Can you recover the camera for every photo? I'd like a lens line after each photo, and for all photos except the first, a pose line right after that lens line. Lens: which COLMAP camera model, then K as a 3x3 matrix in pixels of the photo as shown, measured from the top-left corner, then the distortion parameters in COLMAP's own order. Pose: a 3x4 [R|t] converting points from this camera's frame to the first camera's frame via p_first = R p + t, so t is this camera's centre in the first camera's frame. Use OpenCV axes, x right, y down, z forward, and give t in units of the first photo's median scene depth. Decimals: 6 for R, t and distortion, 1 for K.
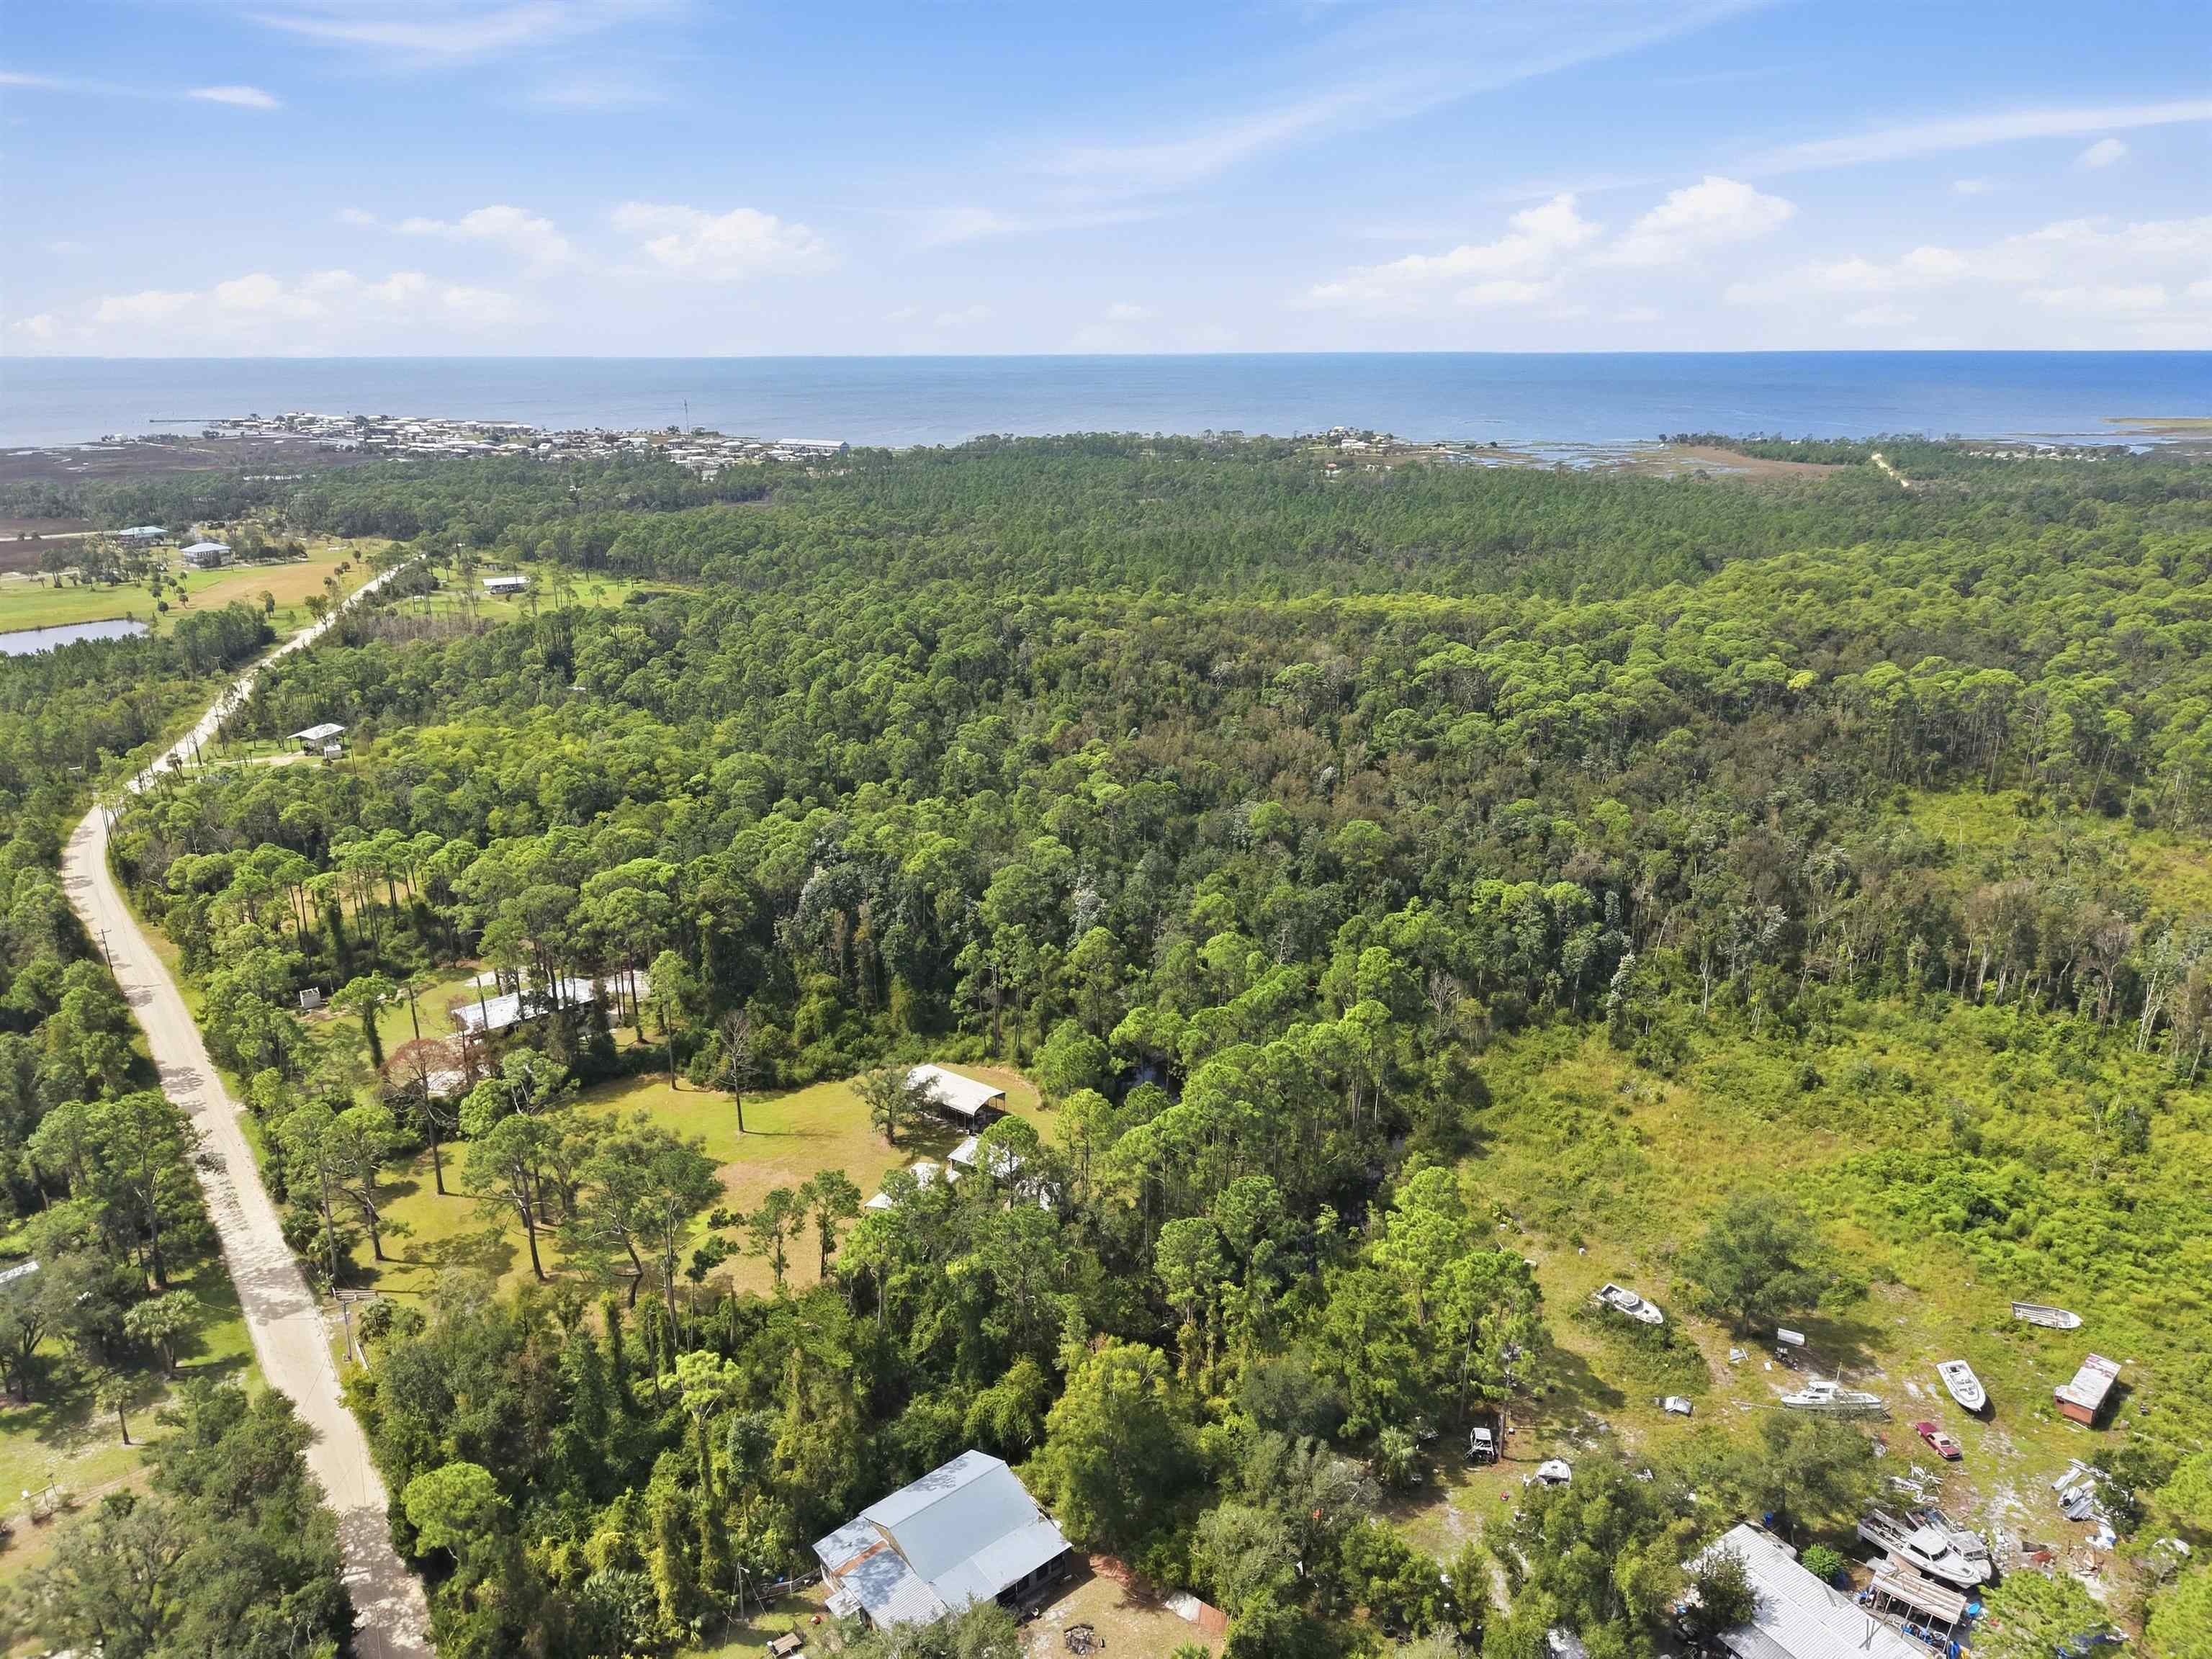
lens RADIAL K [[1504.8, 0, 1112.1], [0, 1504.8, 827.8], [0, 0, 1]] dist [0.033761, -0.035456]
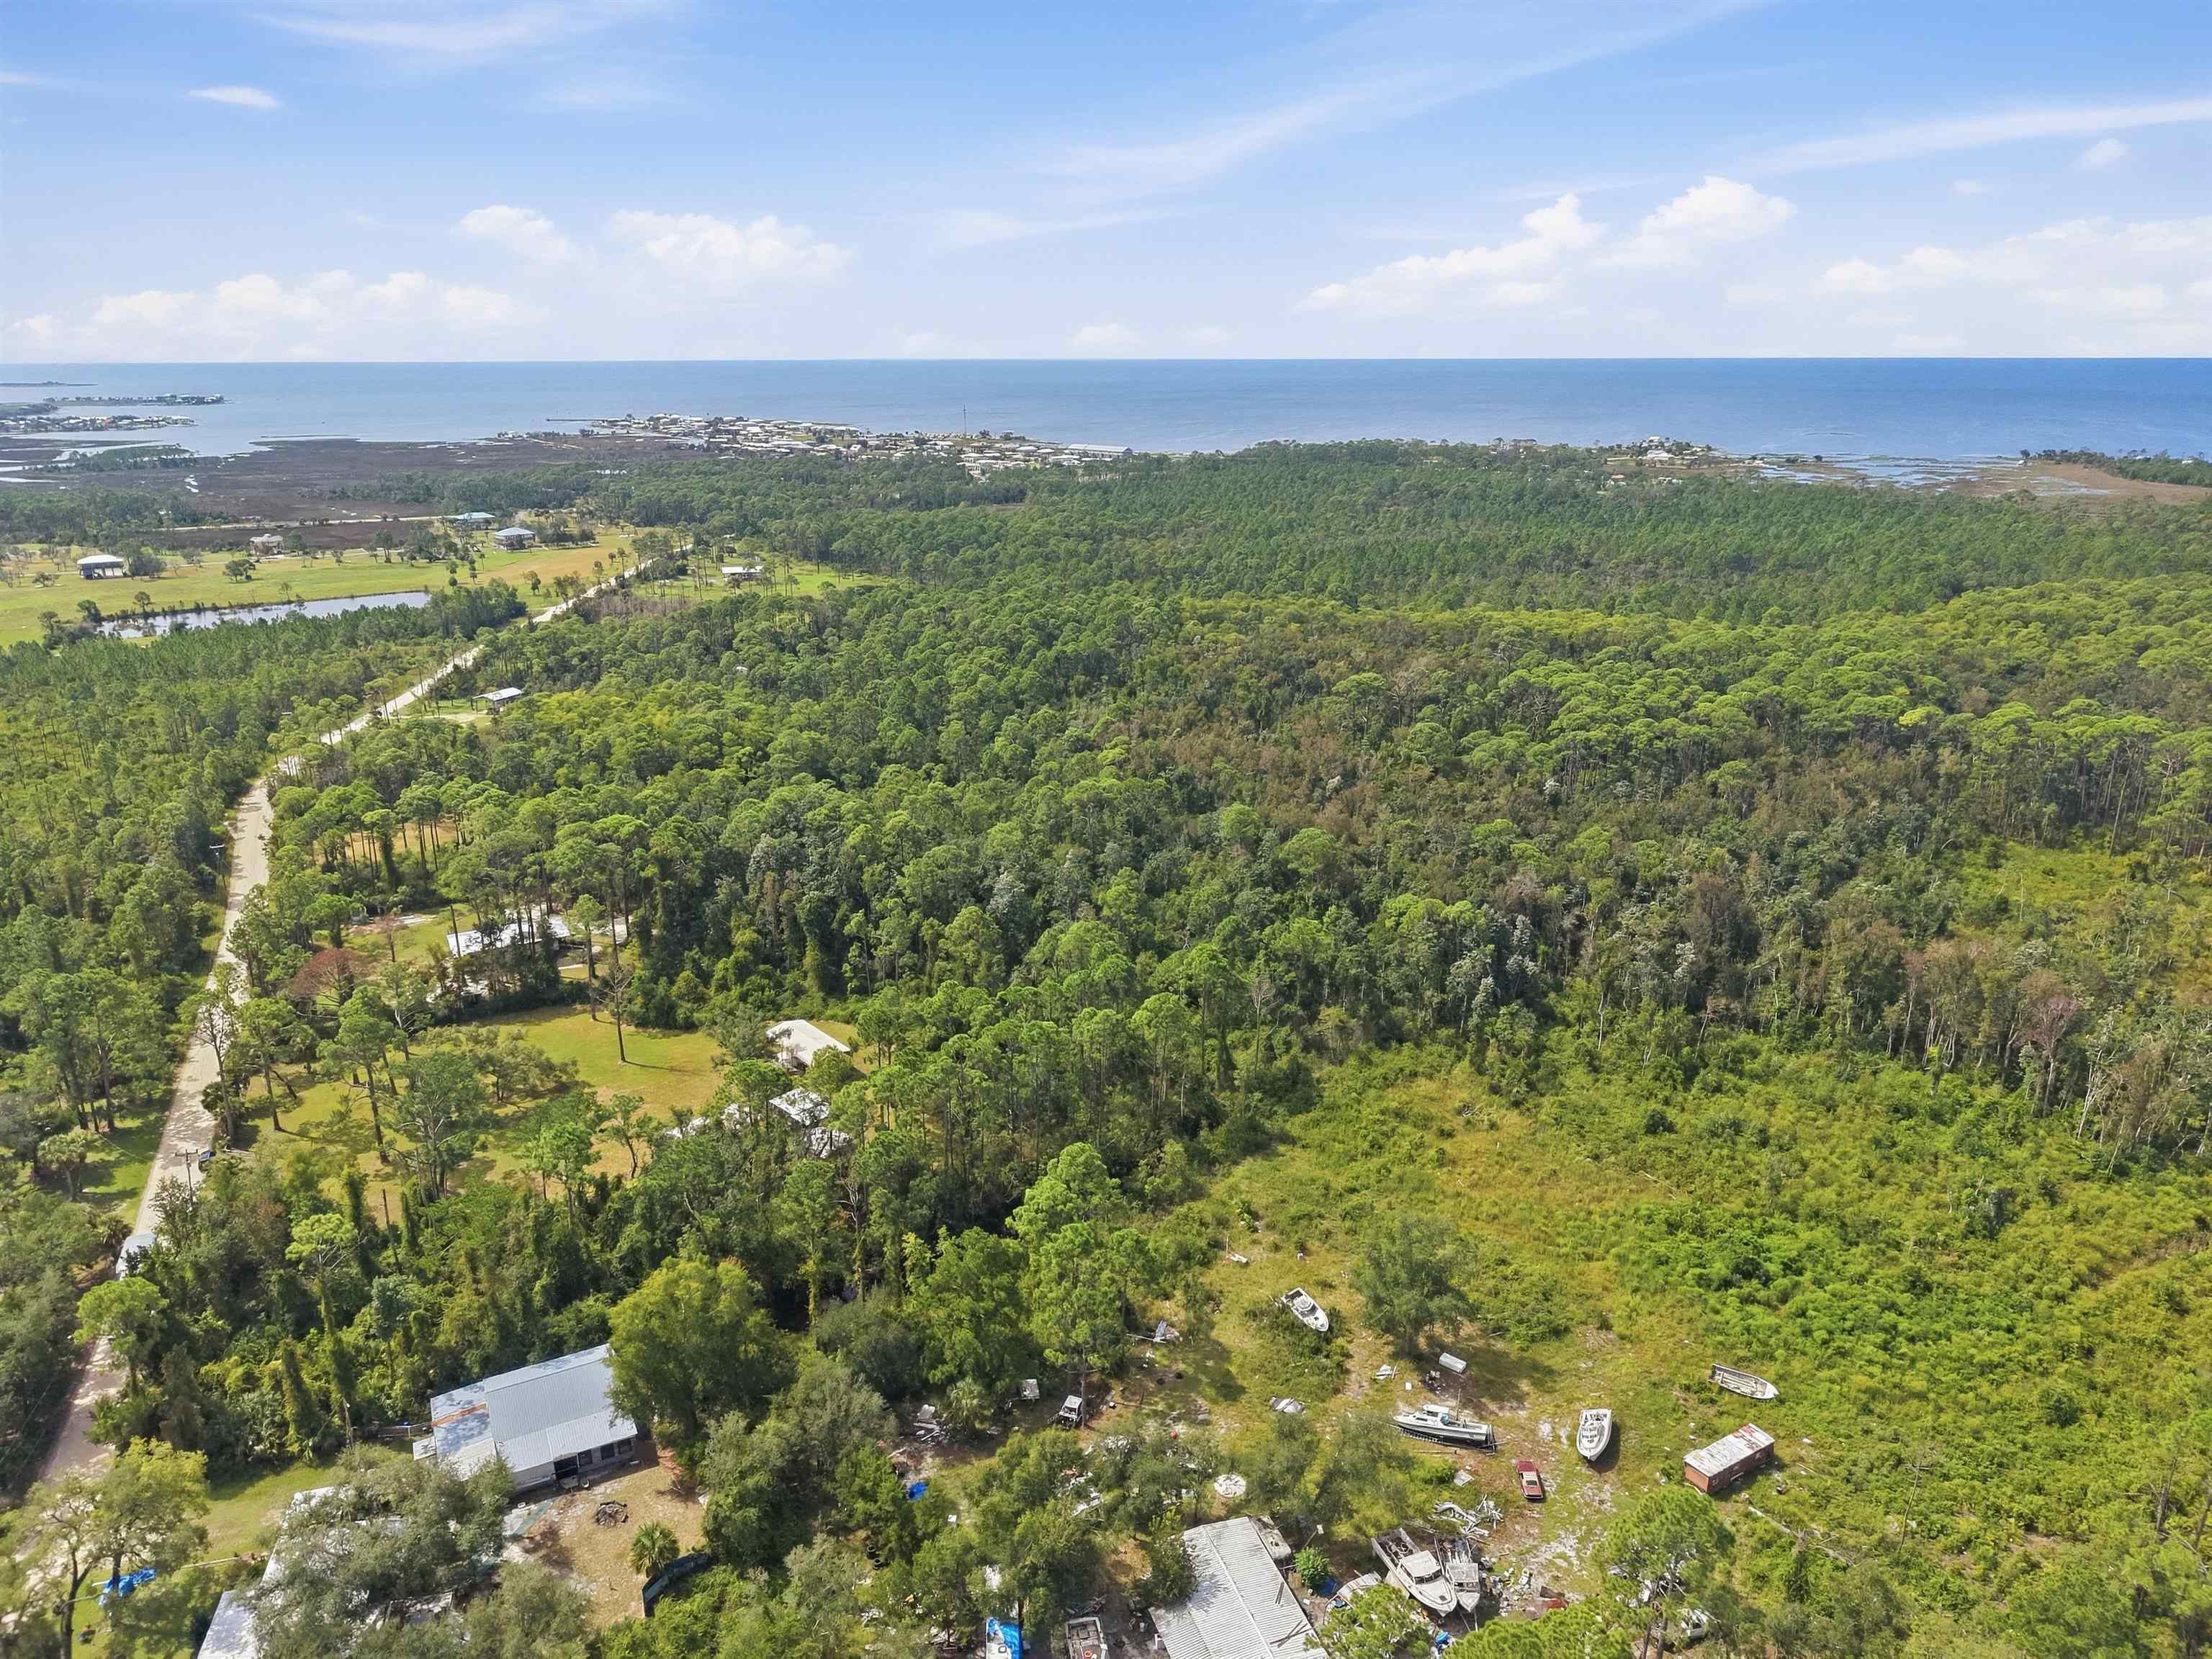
lens RADIAL K [[1504.8, 0, 1092.6], [0, 1504.8, 841.5], [0, 0, 1]] dist [0.033761, -0.035456]
pose [[0.973077, 0.071477, -0.219116, 0.204023], [-0.070546, 0.997435, 0.012081, 0.001779], [0.219417, 0.003702, 0.975624, -0.004445]]
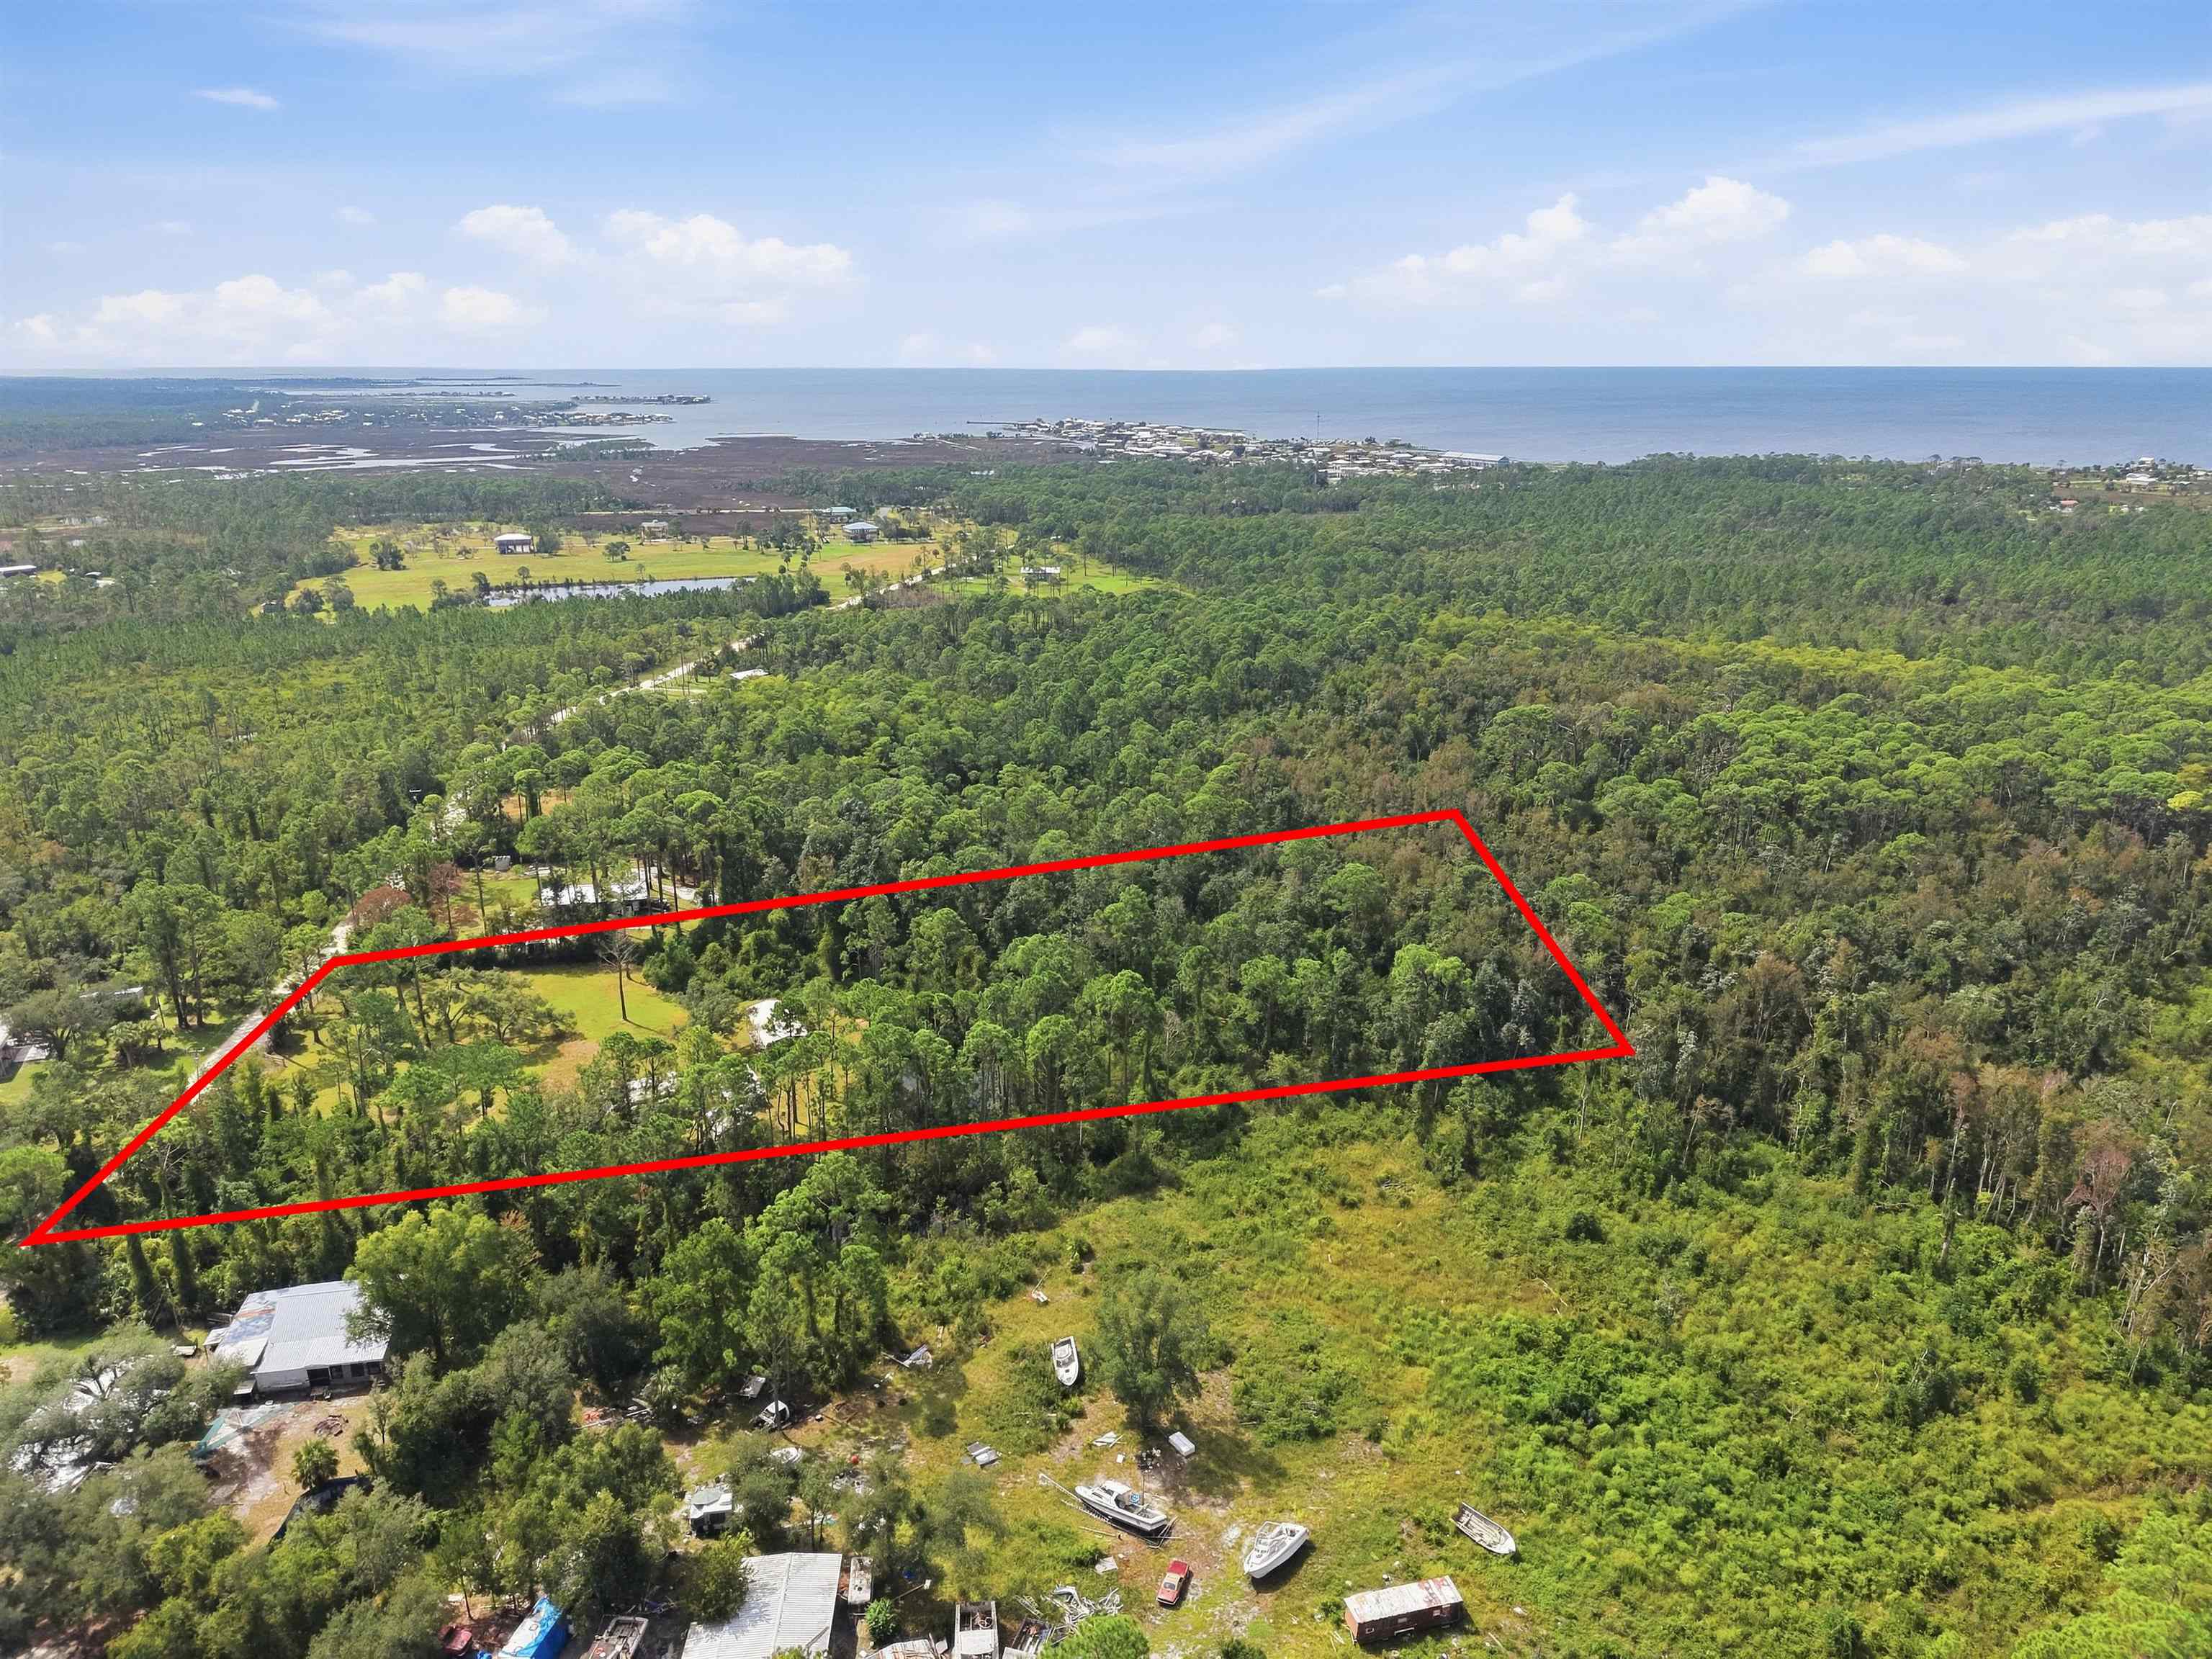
lens RADIAL K [[1504.8, 0, 1070.6], [0, 1504.8, 814.3], [0, 0, 1]] dist [0.033761, -0.035456]
pose [[0.867602, 0.146443, -0.475206, 0.380776], [-0.154068, 0.987790, 0.023116, -0.024951], [0.472789, 0.053159, 0.879571, 0.071736]]
